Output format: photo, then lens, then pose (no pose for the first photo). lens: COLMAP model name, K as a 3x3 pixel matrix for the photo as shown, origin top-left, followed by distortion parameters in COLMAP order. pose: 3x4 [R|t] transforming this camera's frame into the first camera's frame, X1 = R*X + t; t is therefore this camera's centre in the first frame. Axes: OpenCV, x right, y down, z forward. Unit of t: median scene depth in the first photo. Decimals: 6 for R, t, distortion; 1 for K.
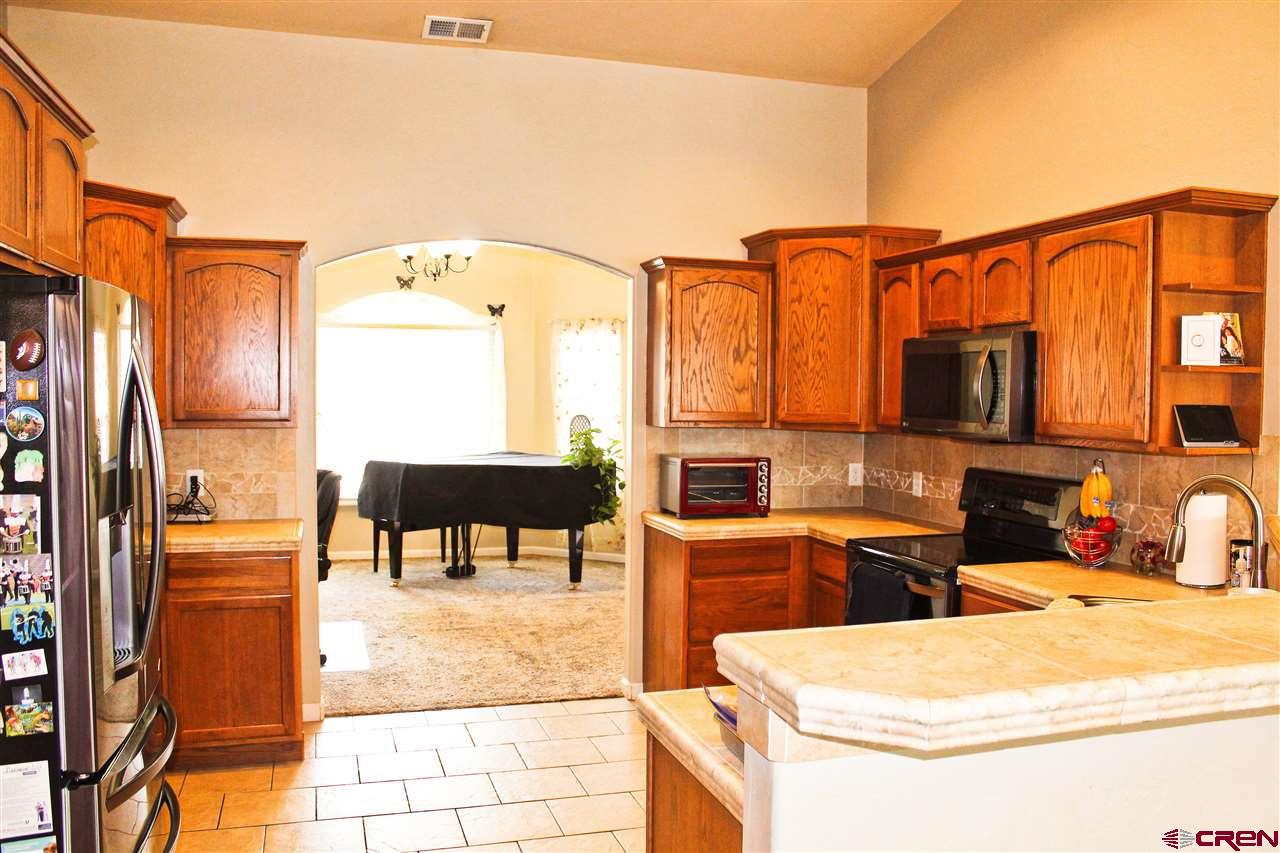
lens RADIAL K [[1066.2, 0, 646.0], [0, 1066.2, 430.9], [0, 0, 1]] dist [-0.168636, 0.158300]
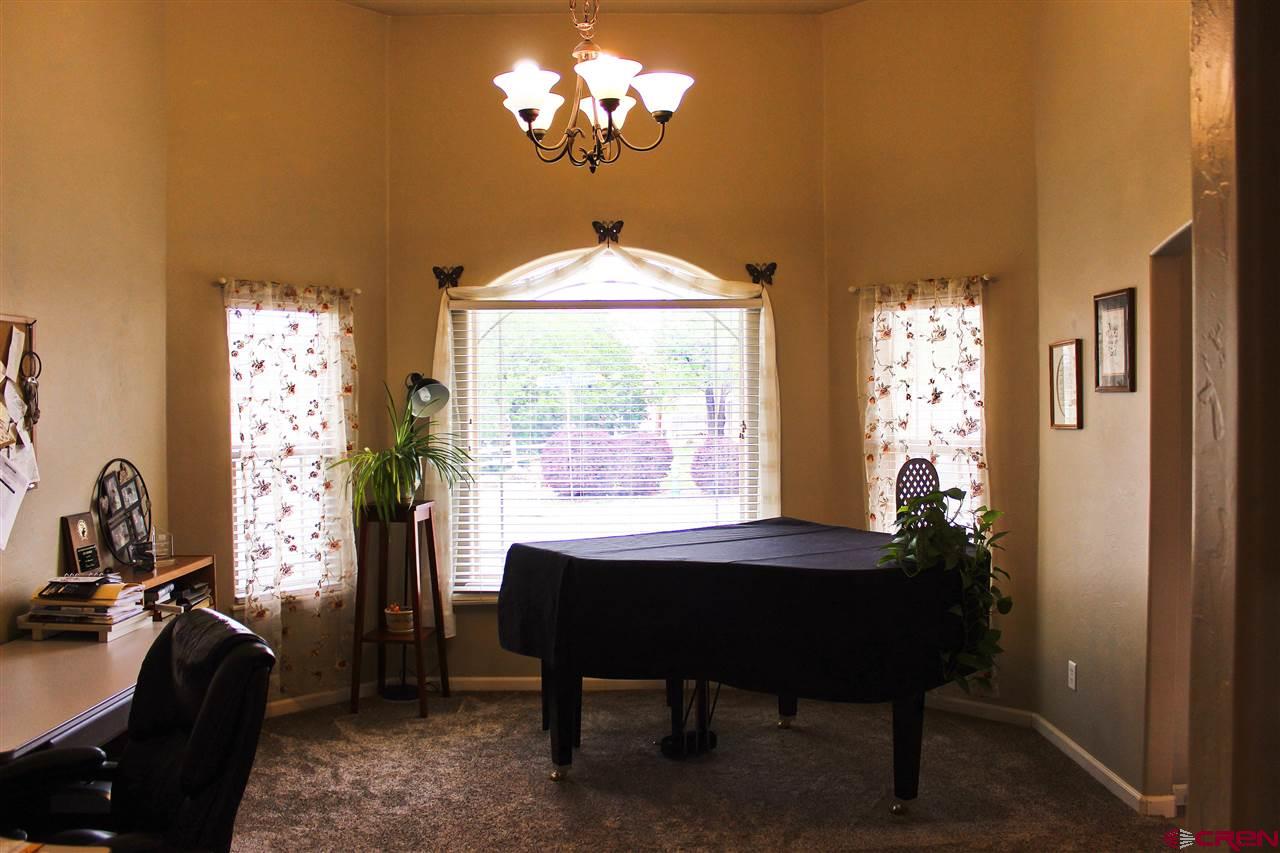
lens RADIAL K [[1066.2, 0, 646.0], [0, 1066.2, 430.9], [0, 0, 1]] dist [-0.168636, 0.158300]
pose [[0.958866, -0.009580, -0.283698, -0.074217], [0.004620, 0.999825, -0.018146, -0.032773], [0.283822, 0.016089, 0.958742, 0.853009]]
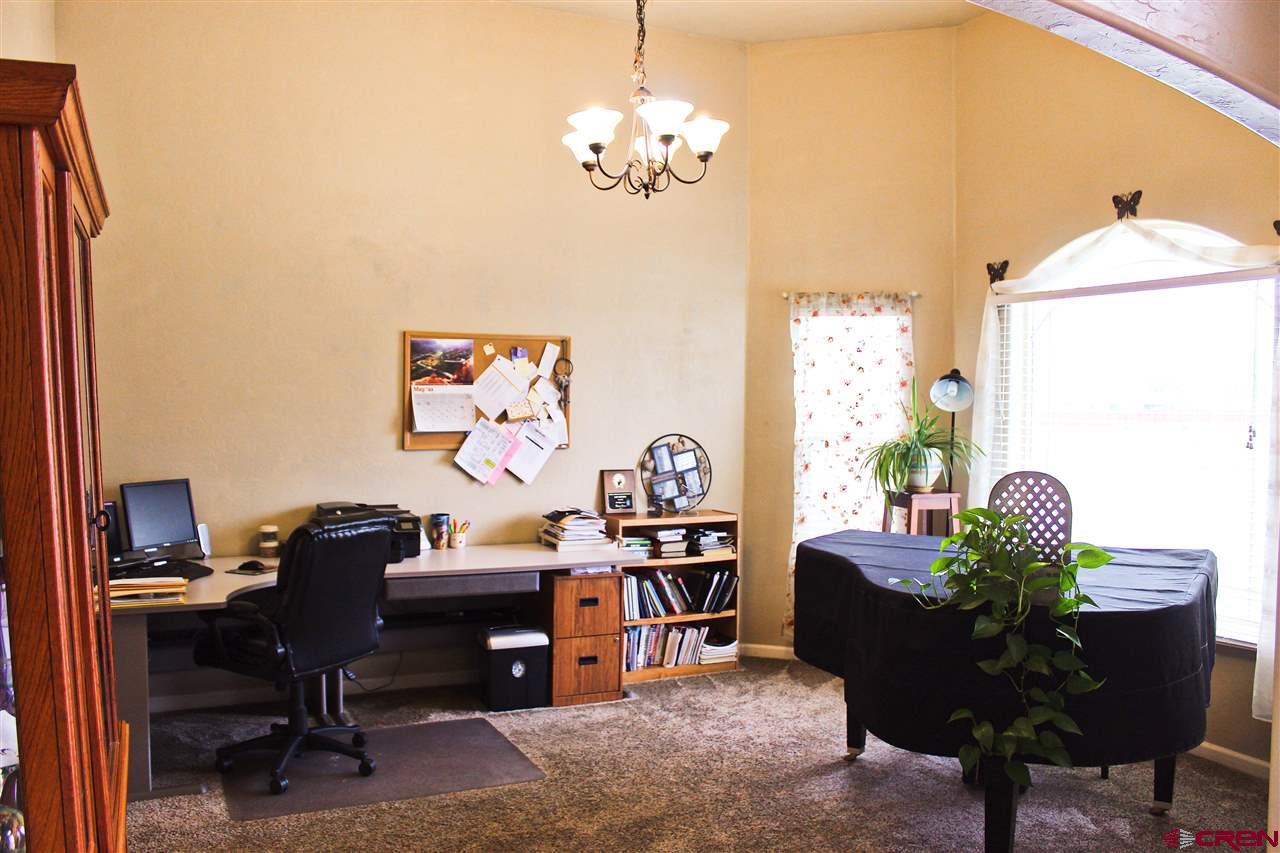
lens RADIAL K [[1066.2, 0, 646.0], [0, 1066.2, 430.9], [0, 0, 1]] dist [-0.168636, 0.158300]
pose [[0.145783, 0.021401, -0.989085, 0.488806], [-0.049461, 0.998673, 0.014318, -0.047329], [0.988079, 0.046834, 0.146648, 1.371950]]
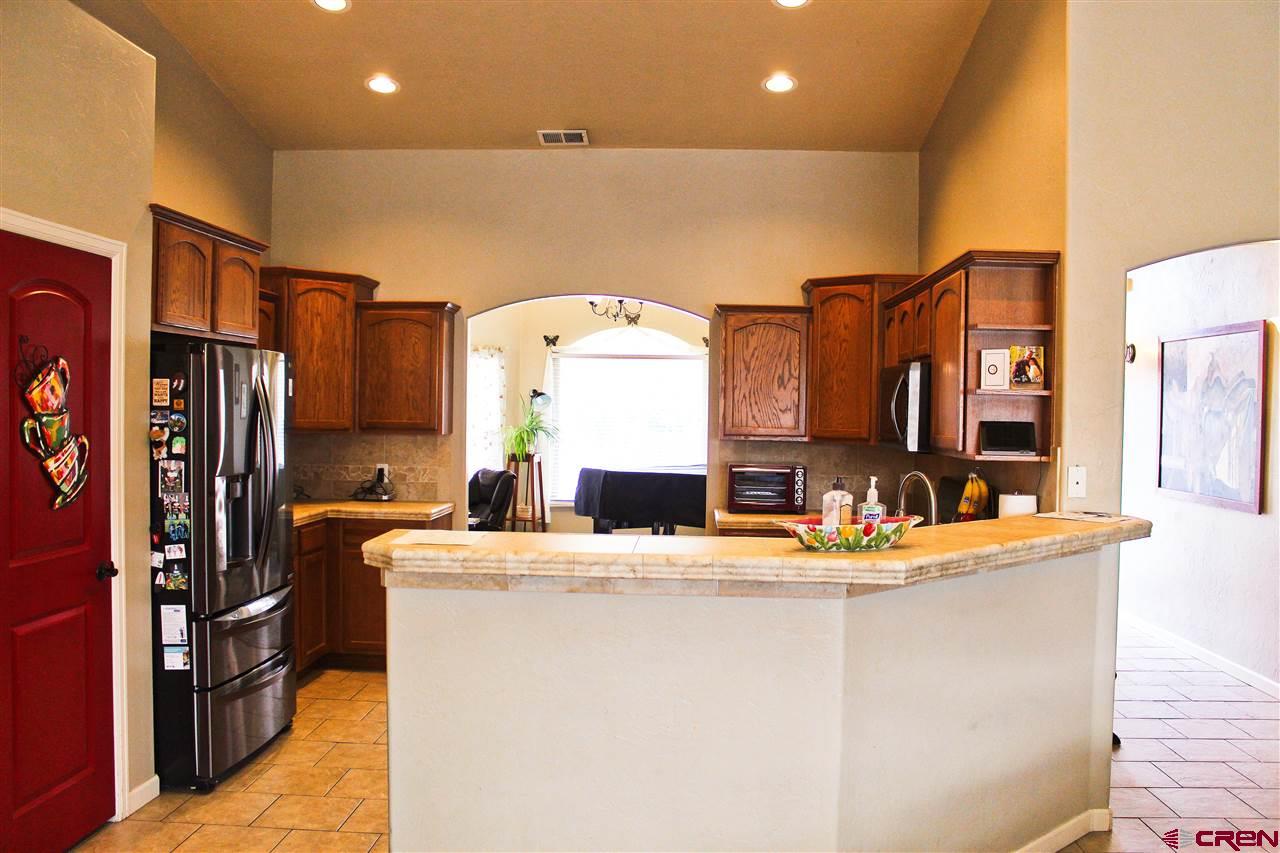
lens RADIAL K [[1066.2, 0, 646.0], [0, 1066.2, 430.9], [0, 0, 1]] dist [-0.168636, 0.158300]
pose [[0.940530, 0.011834, -0.339504, 0.381915], [-0.019328, 0.999638, -0.018699, 0.012200], [0.339160, 0.024149, 0.940419, -0.224053]]
